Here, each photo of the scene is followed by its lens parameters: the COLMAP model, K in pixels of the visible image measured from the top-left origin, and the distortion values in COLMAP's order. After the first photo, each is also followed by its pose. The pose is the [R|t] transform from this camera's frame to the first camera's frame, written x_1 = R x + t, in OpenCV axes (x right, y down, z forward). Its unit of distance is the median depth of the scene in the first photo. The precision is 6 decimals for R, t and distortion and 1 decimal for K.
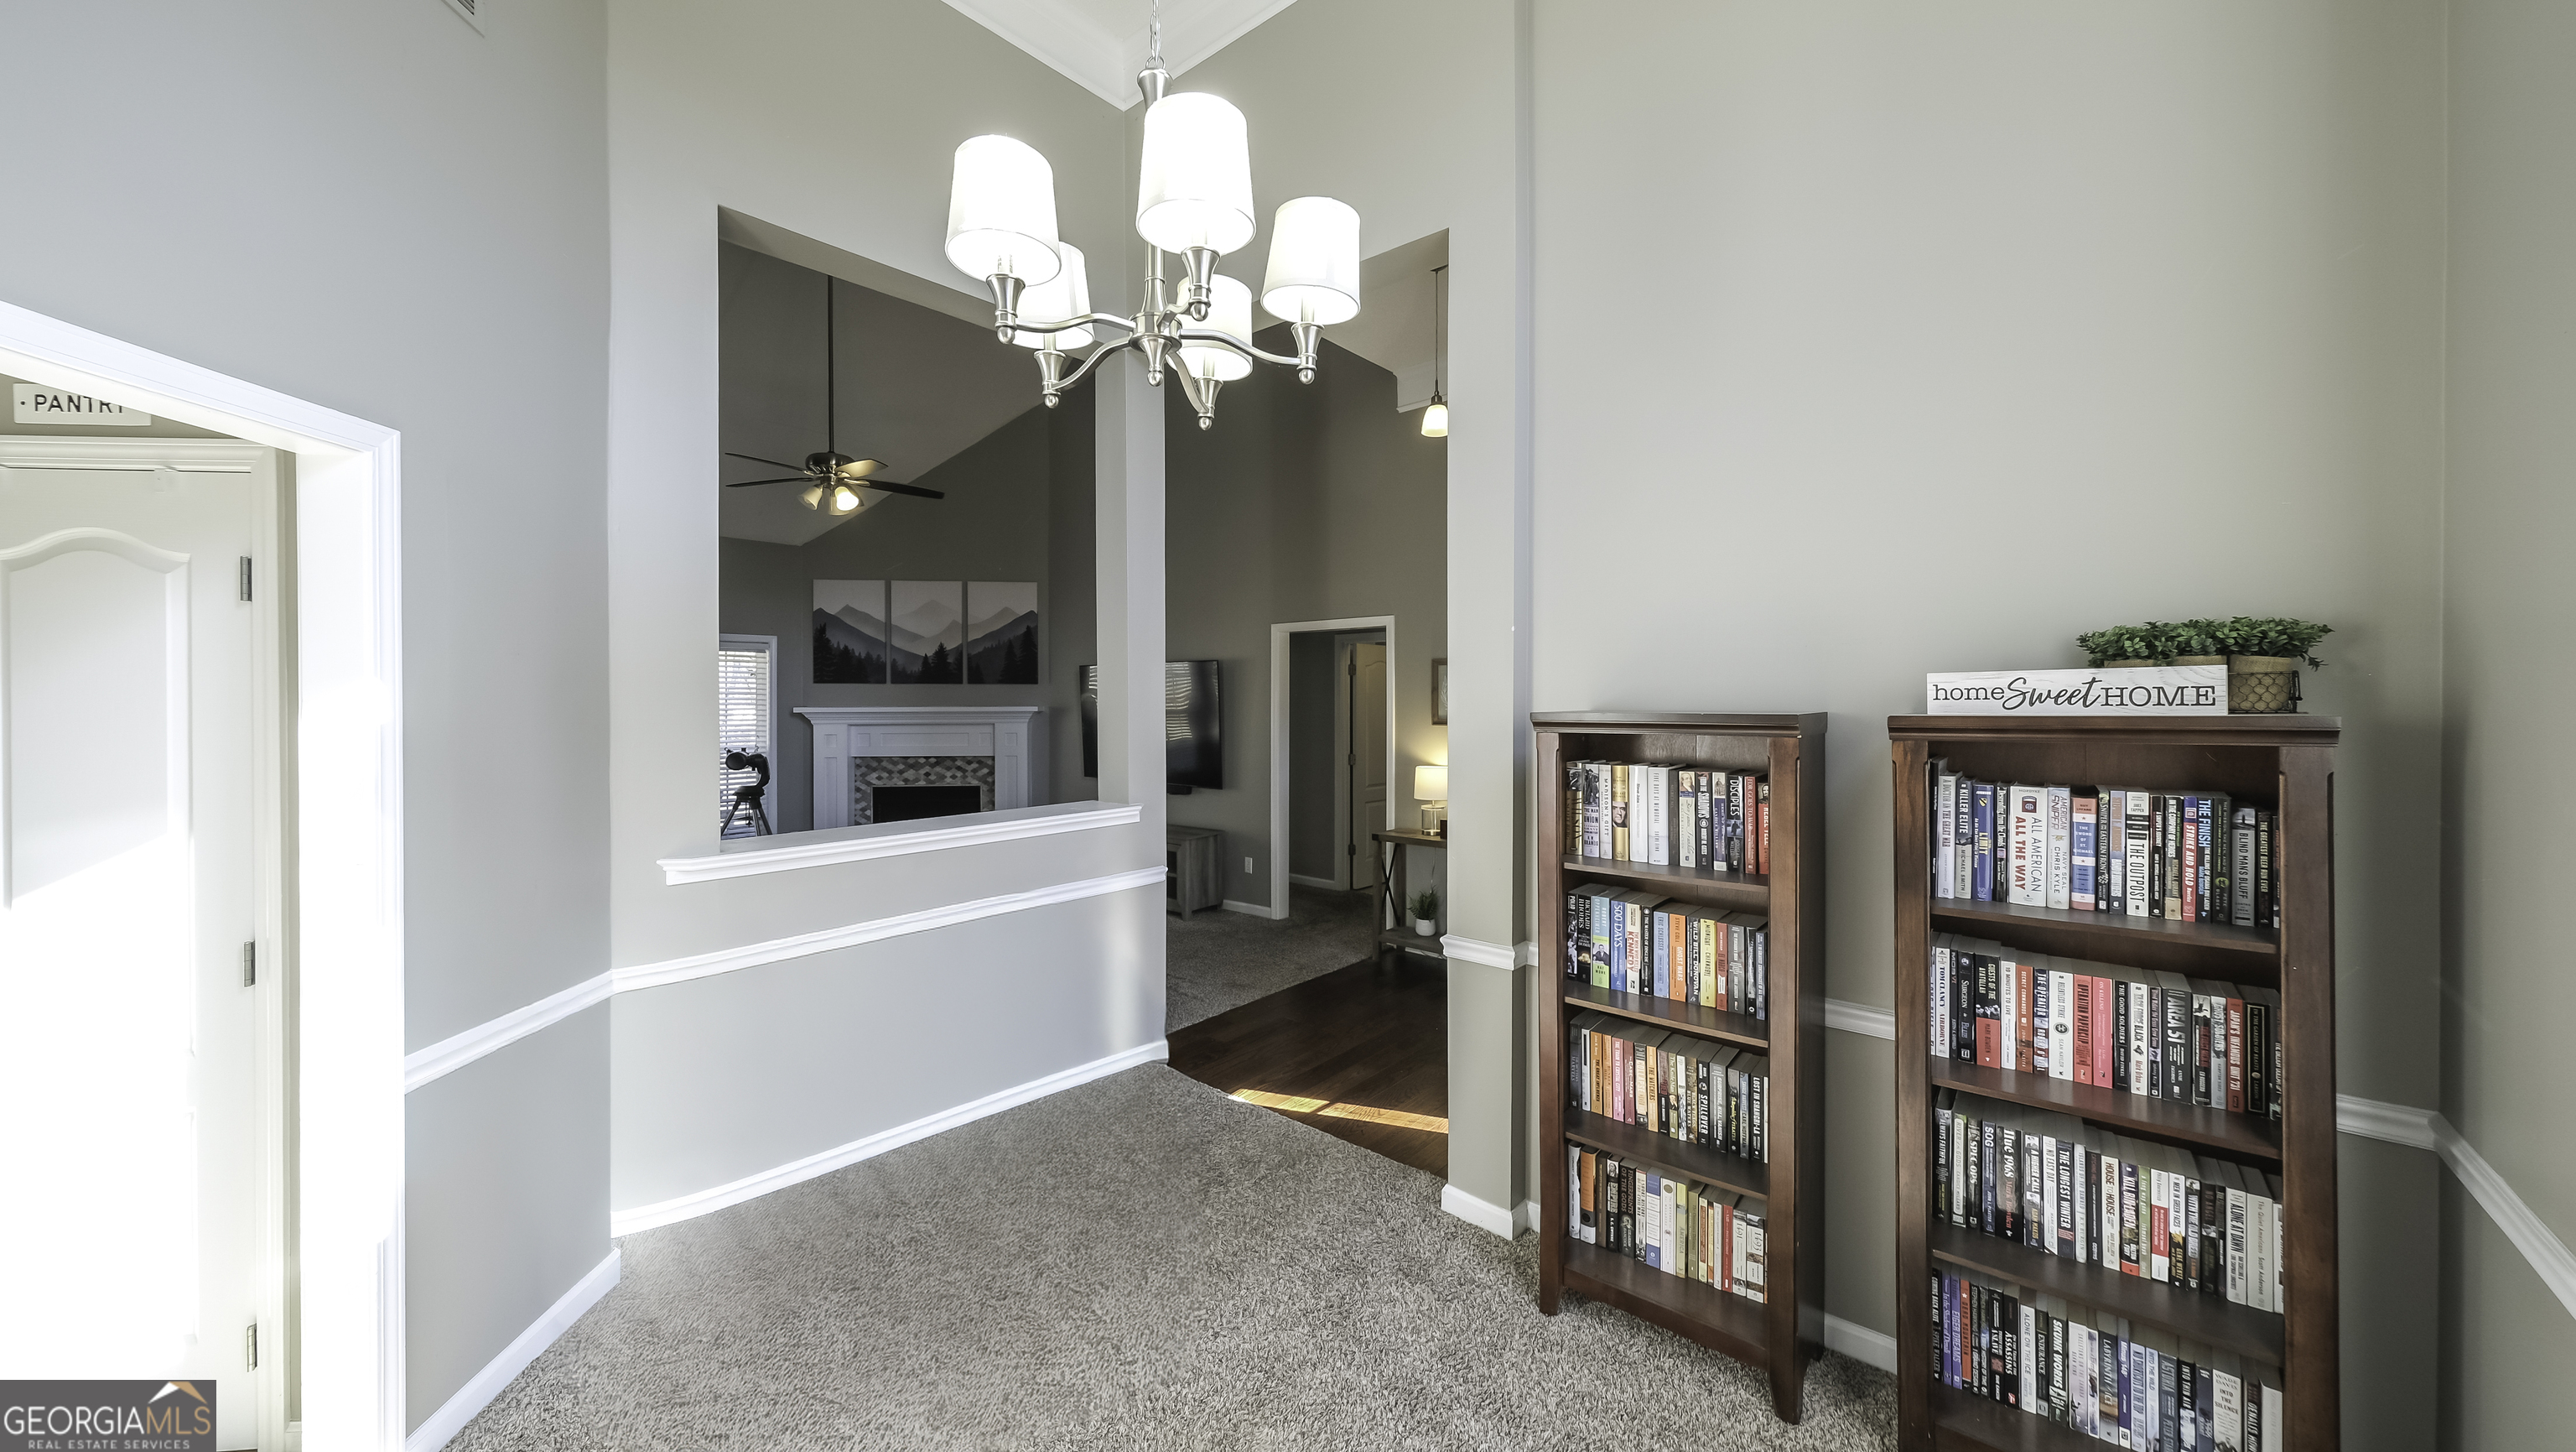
lens RADIAL K [[897.4, 0, 1289.0], [0, 897.4, 703.8], [0, 0, 1]] dist [-0.002324, -0.000989]
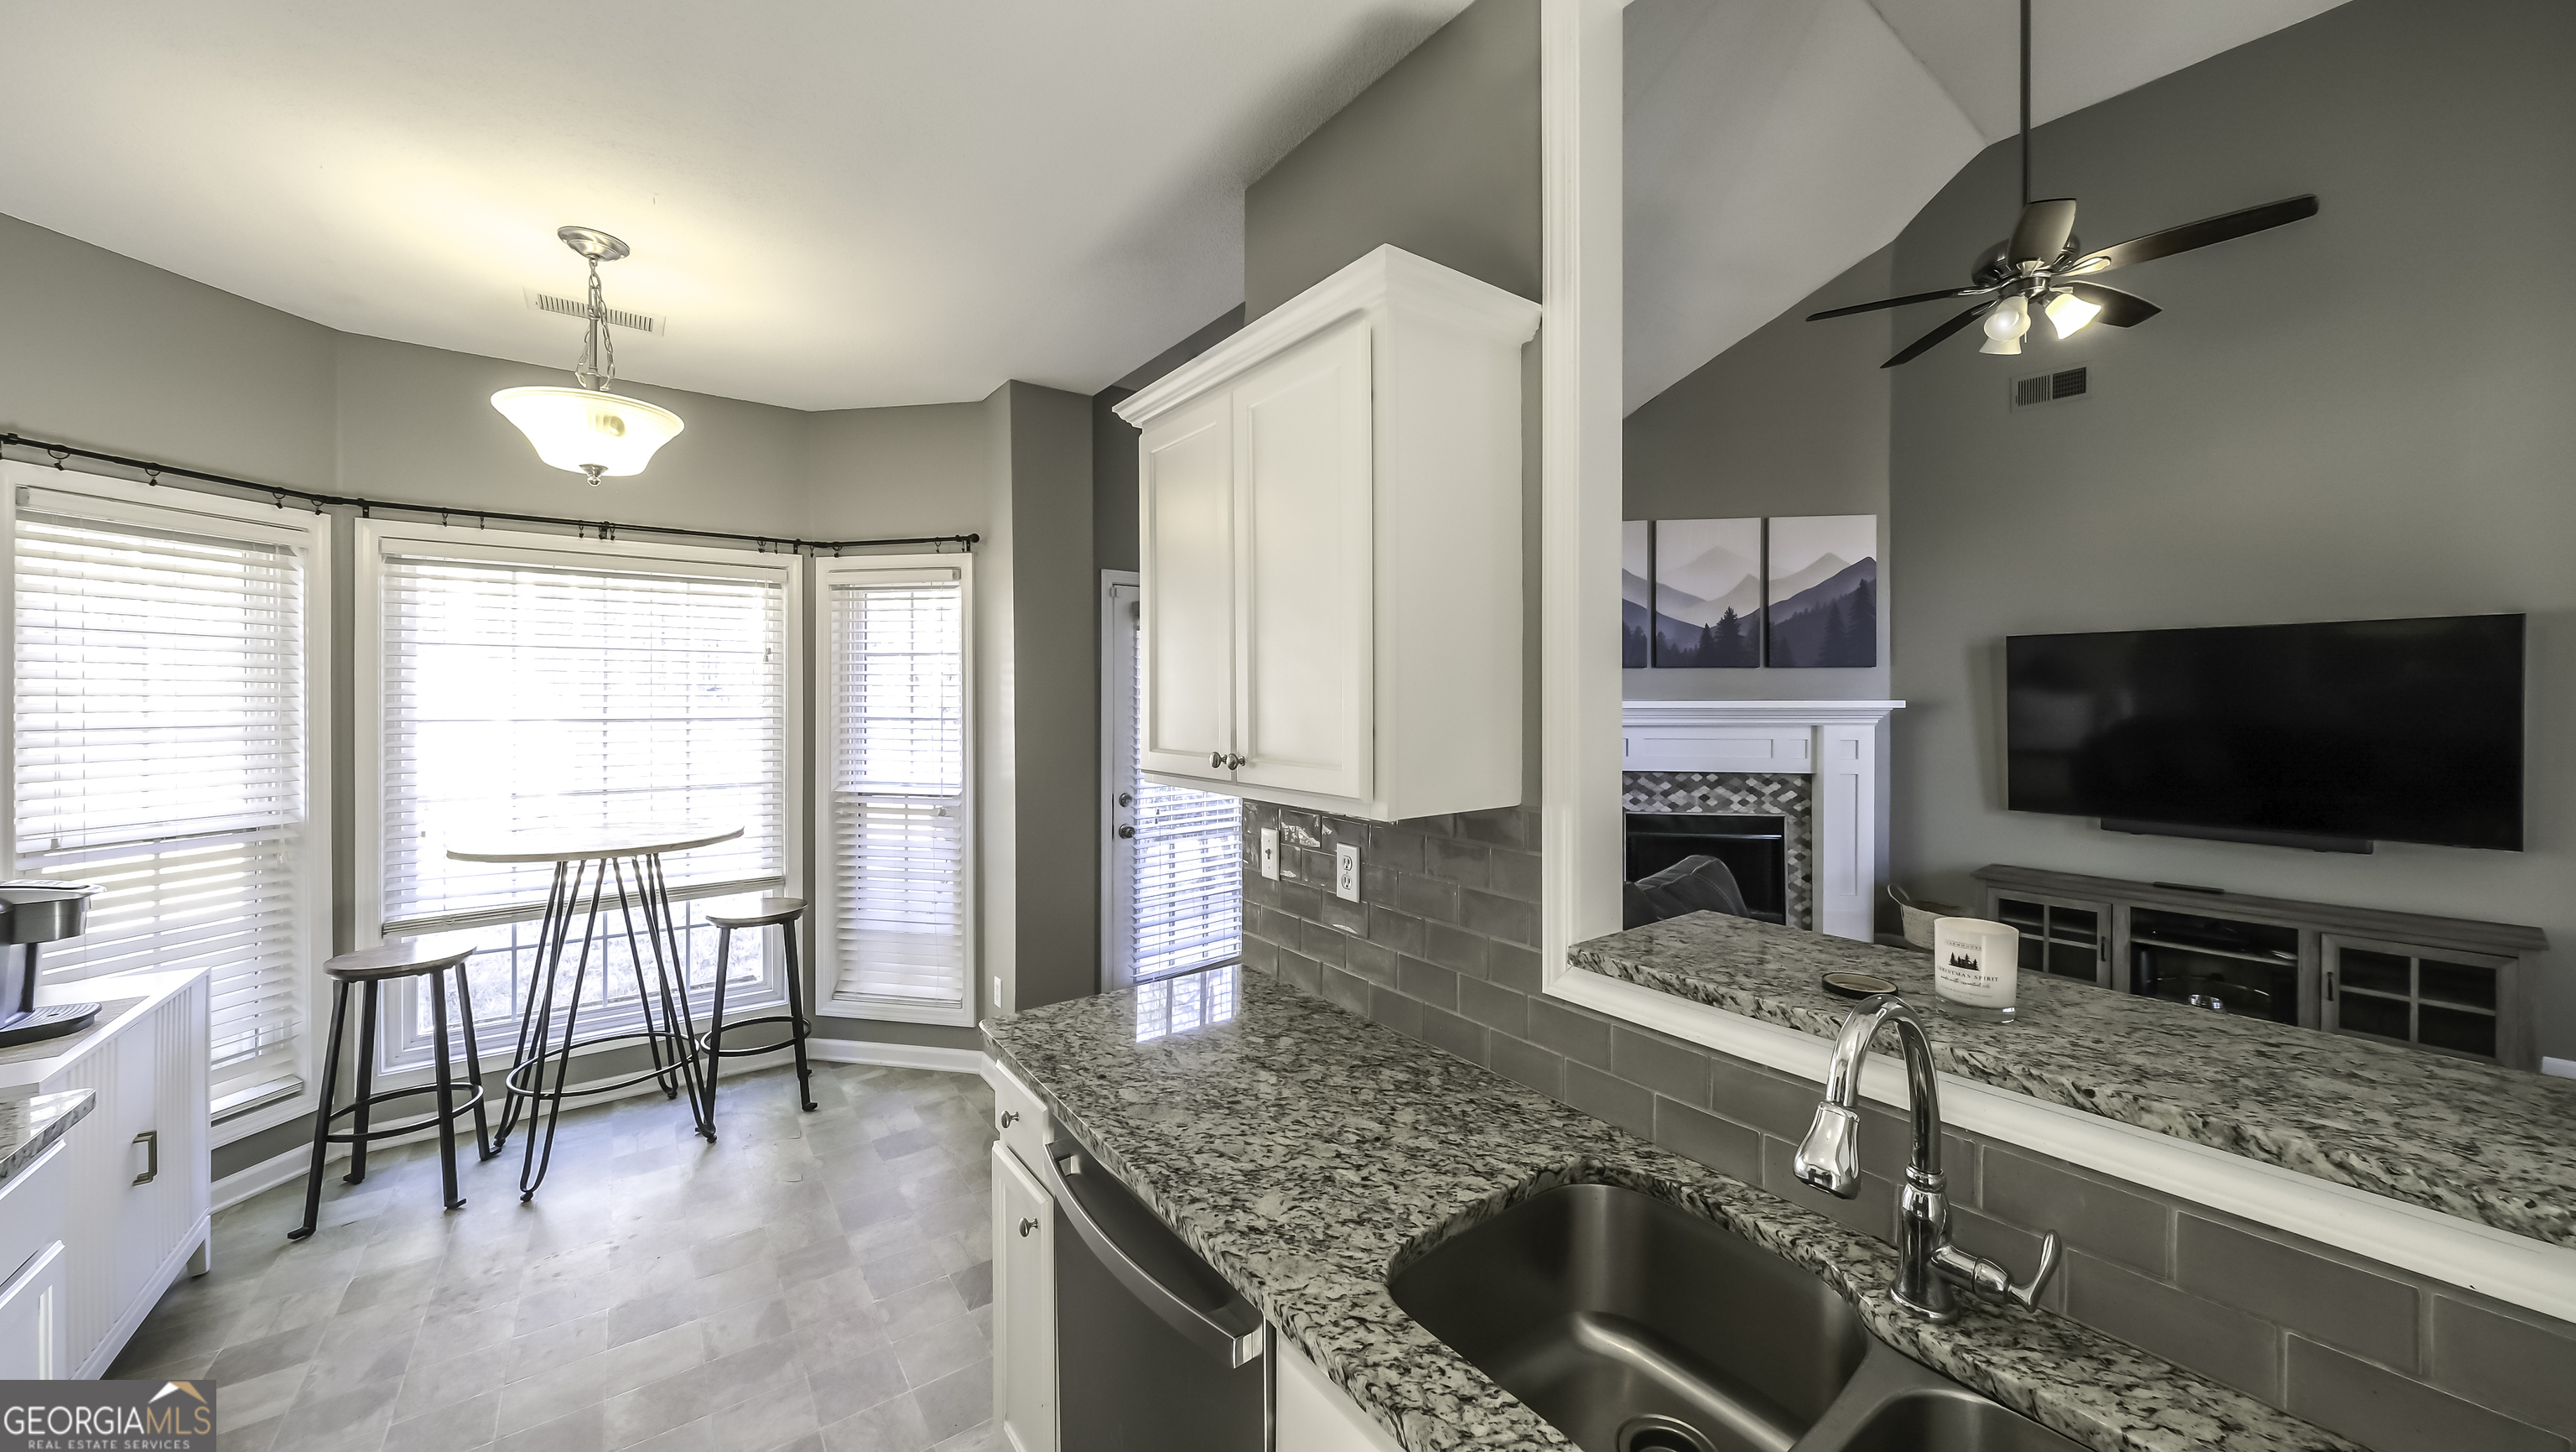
lens RADIAL K [[897.4, 0, 1270.8], [0, 897.4, 685.1], [0, 0, 1]] dist [-0.002324, -0.000989]
pose [[0.975374, 0.000150, -0.220559, -0.579564], [-0.002363, 0.999949, -0.009770, -0.000925], [0.220547, 0.010050, 0.975325, 0.249624]]
